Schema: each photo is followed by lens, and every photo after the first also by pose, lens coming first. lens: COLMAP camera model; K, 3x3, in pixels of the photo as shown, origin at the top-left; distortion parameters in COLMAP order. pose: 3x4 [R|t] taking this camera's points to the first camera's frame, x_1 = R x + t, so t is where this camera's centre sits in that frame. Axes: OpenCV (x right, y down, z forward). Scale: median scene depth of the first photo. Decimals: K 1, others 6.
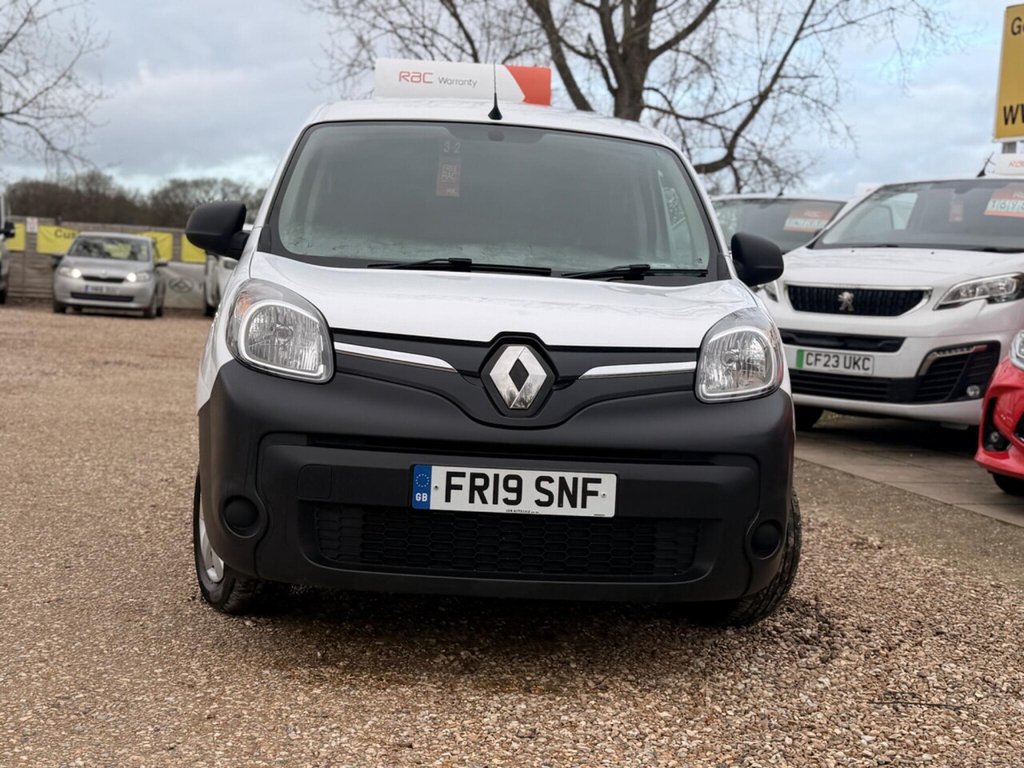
lens RADIAL K [[1380.8, 0, 495.0], [0, 1380.8, 390.5], [0, 0, 1]] dist [0.200339, -0.480312]
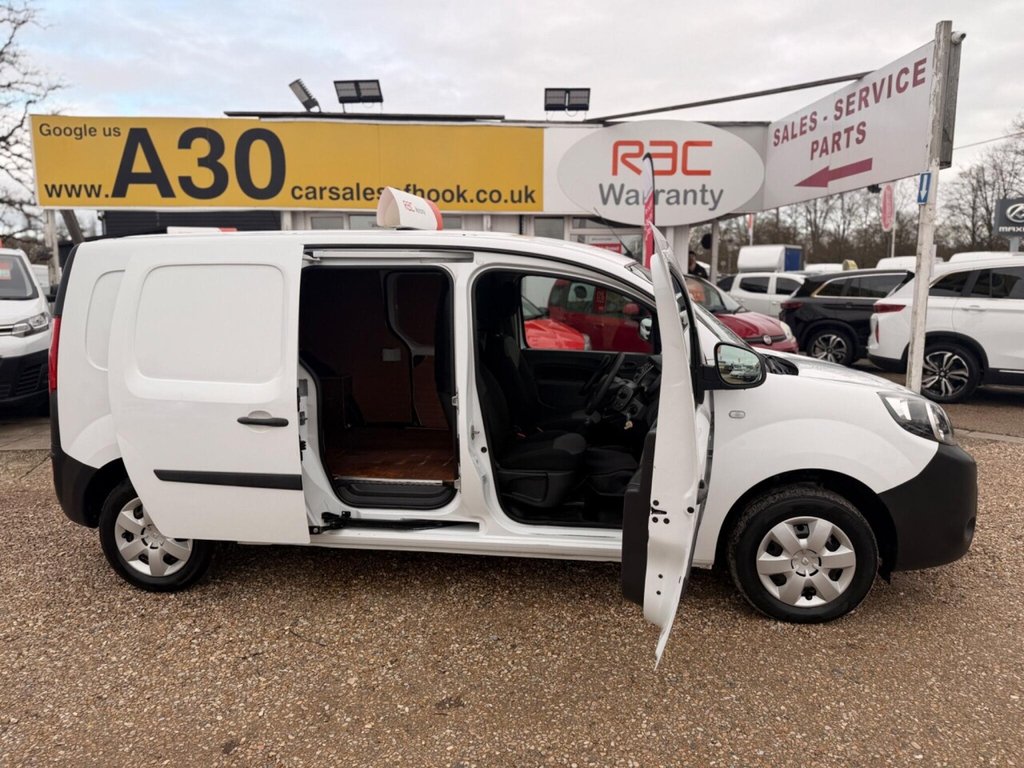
lens RADIAL K [[719.2, 0, 518.6], [0, 719.2, 383.5], [0, 0, 1]] dist [0.034670, -0.047130]
pose [[0.198071, -0.200278, 0.959509, -1.081629], [0.105710, 0.977558, 0.182224, -0.296645], [-0.974471, 0.065336, 0.214797, 1.309190]]
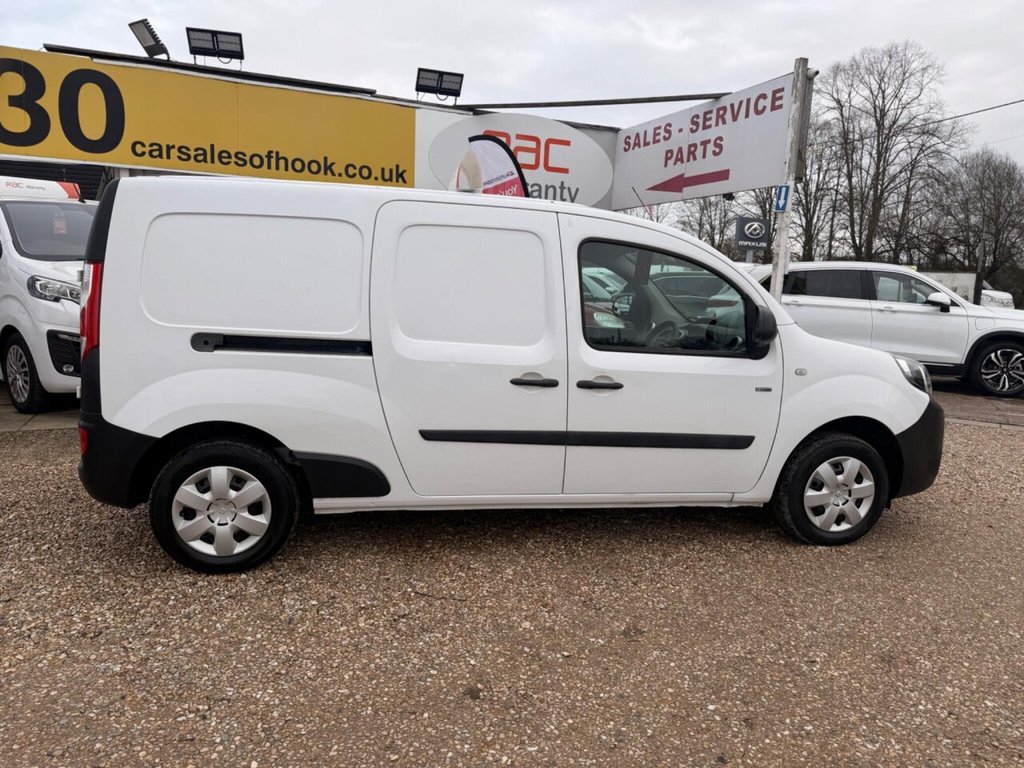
lens RADIAL K [[720.1, 0, 518.8], [0, 720.1, 393.0], [0, 0, 1]] dist [0.020530, -0.027889]
pose [[-0.126857, -0.219624, 0.967302, -1.146651], [0.041996, 0.973117, 0.226452, -0.293193], [-0.991032, 0.069350, -0.114223, 1.741940]]
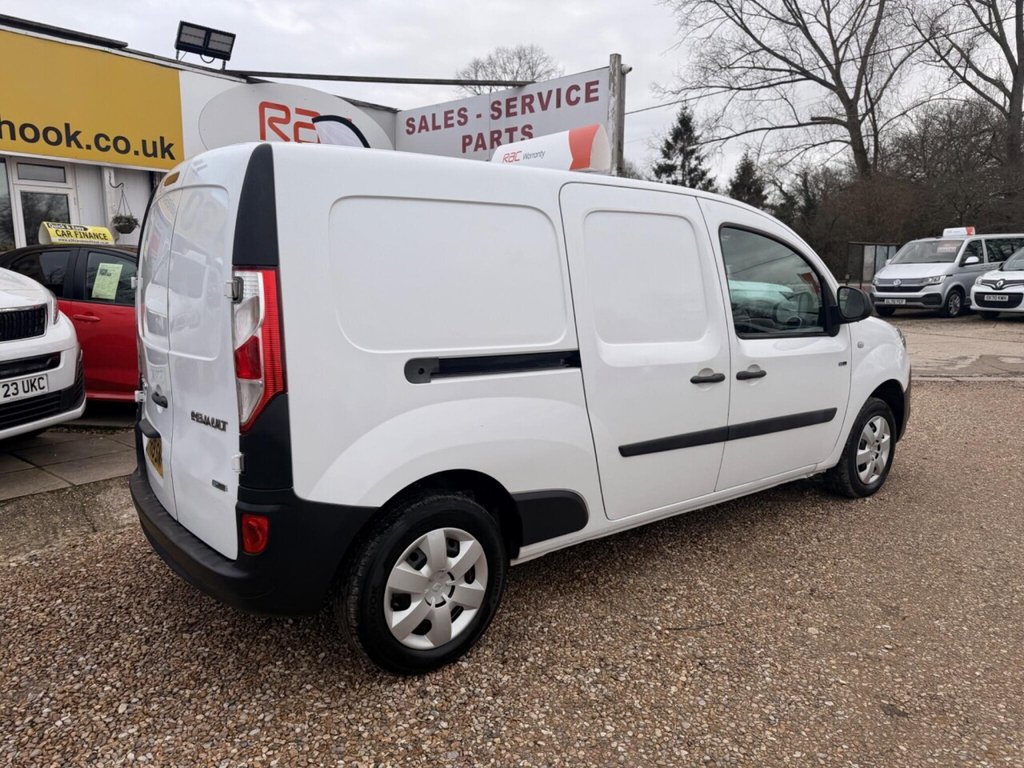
lens RADIAL K [[718.2, 0, 514.4], [0, 718.2, 394.7], [0, 0, 1]] dist [0.039970, -0.054015]
pose [[-0.564632, -0.197673, 0.801321, -0.829157], [0.037791, 0.963685, 0.264354, -0.317186], [-0.824477, 0.179546, -0.536657, 2.270678]]
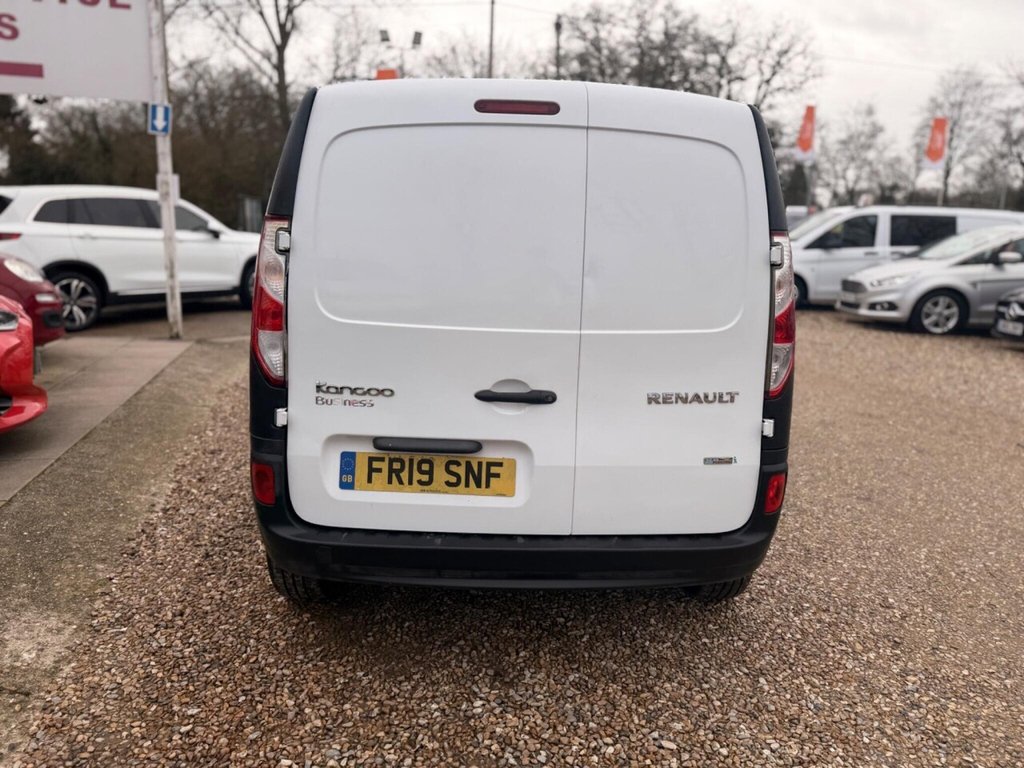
lens RADIAL K [[719.2, 0, 518.6], [0, 719.2, 383.5], [0, 0, 1]] dist [0.034670, -0.047130]
pose [[-0.995633, -0.093221, 0.004975, -0.057458], [-0.087827, 0.953419, 0.288580, -0.306753], [-0.031645, 0.286883, -0.957443, 2.706849]]
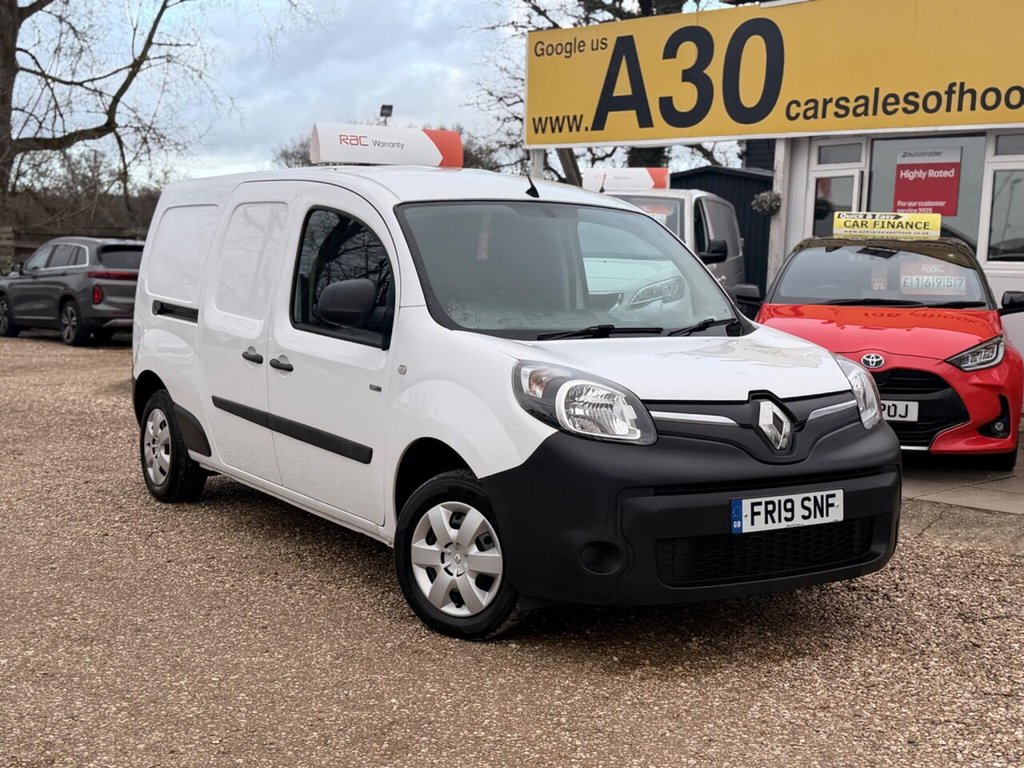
lens RADIAL K [[1383.9, 0, 525.4], [0, 1383.9, 388.6], [0, 0, 1]] dist [0.196655, -0.458256]
pose [[0.868198, -0.085638, 0.488772, -0.822240], [0.069729, 0.996277, 0.050698, -0.126059], [-0.491294, -0.009935, 0.870937, -0.046507]]
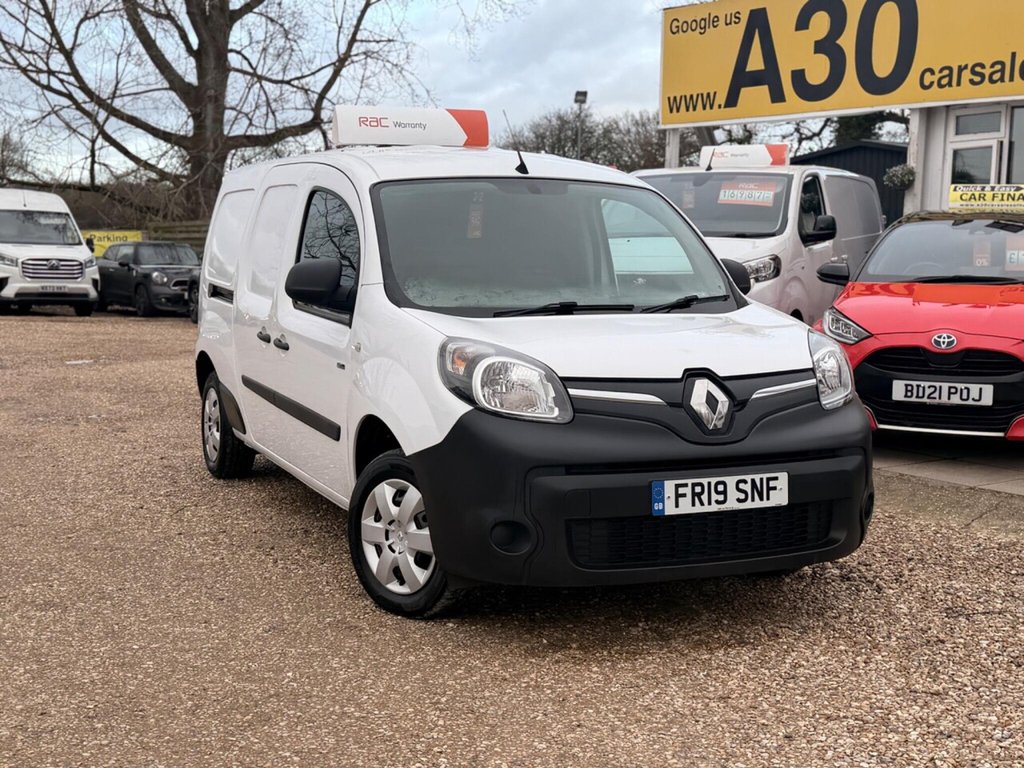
lens RADIAL K [[1382.4, 0, 512.0], [0, 1382.4, 384.0], [0, 0, 1]] dist [0.197705, -0.447367]
pose [[0.939312, -0.085033, 0.332359, -0.565409], [0.074478, 0.996234, 0.044395, -0.096286], [-0.334883, -0.016948, 0.942107, -0.143604]]
